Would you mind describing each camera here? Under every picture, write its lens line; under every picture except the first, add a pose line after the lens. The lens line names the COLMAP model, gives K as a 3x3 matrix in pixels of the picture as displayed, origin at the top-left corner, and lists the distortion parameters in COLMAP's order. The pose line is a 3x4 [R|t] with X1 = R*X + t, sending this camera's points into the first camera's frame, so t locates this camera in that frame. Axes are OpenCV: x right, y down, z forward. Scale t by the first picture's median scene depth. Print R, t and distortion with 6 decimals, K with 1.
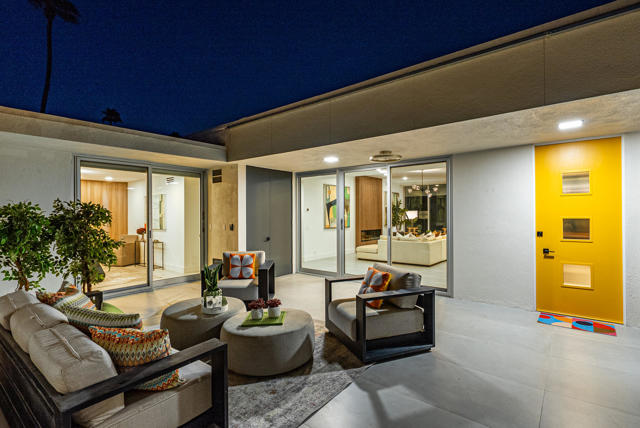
lens RADIAL K [[316.5, 0, 319.3], [0, 316.5, 213.3], [0, 0, 1]] dist [0.002097, 0.000048]
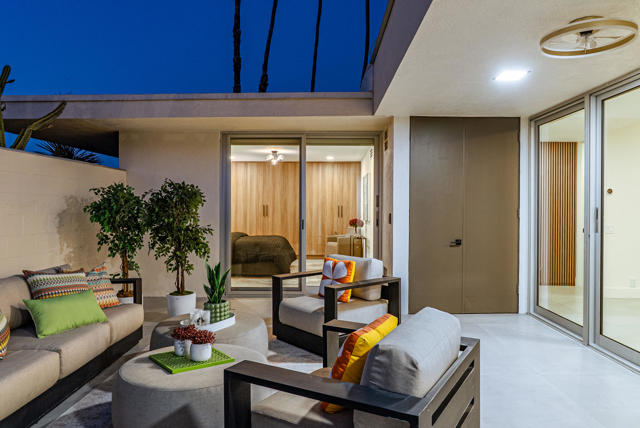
lens RADIAL K [[453.2, 0, 320.0], [0, 453.2, 212.3], [0, 0, 1]] dist [-0.011298, -0.003175]
pose [[0.605358, 0.018344, -0.795742, 0.339616], [-0.006167, 0.999812, 0.018357, 0.014809], [0.795929, -0.006206, 0.605358, 0.334067]]
